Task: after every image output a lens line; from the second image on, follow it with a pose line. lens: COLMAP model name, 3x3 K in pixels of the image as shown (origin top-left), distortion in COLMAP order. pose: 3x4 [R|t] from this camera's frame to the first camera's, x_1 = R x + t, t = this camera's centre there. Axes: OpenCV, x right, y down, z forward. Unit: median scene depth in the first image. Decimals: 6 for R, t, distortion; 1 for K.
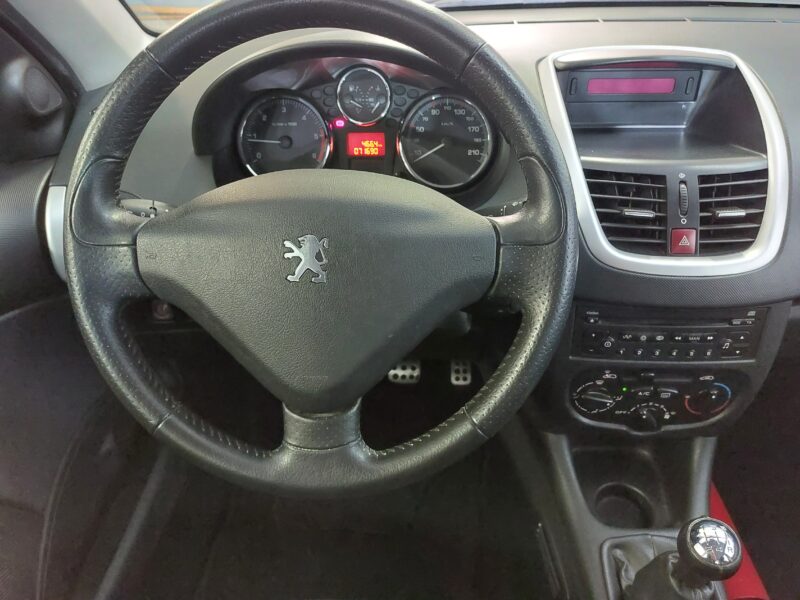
lens RADIAL K [[573.1, 0, 400.0], [0, 573.1, 300.0], [0, 0, 1]] dist [0.041754, -0.045769]
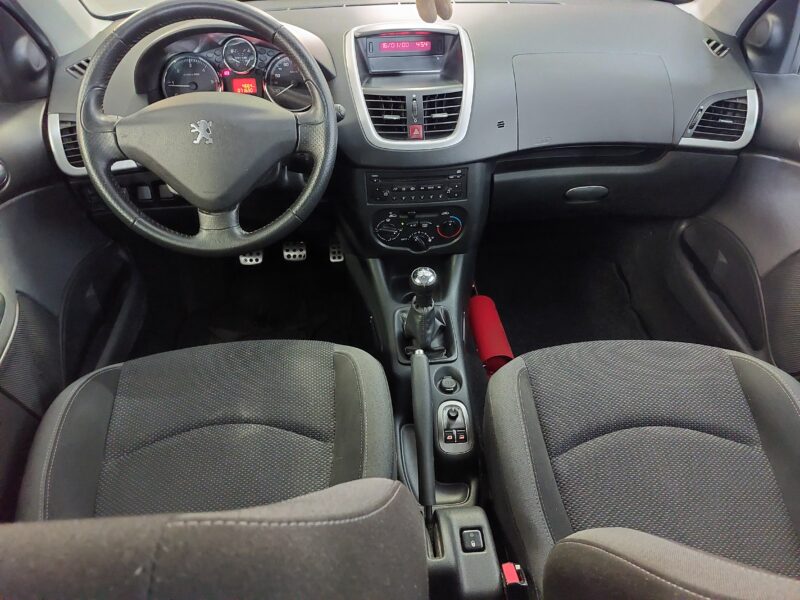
lens RADIAL K [[573.1, 0, 400.0], [0, 573.1, 300.0], [0, 0, 1]] dist [0.041754, -0.045769]
pose [[0.993022, -0.063369, 0.099454, 0.205672], [0.058164, 0.996824, 0.054398, 0.311933], [-0.102585, -0.048234, 0.993554, -0.803897]]
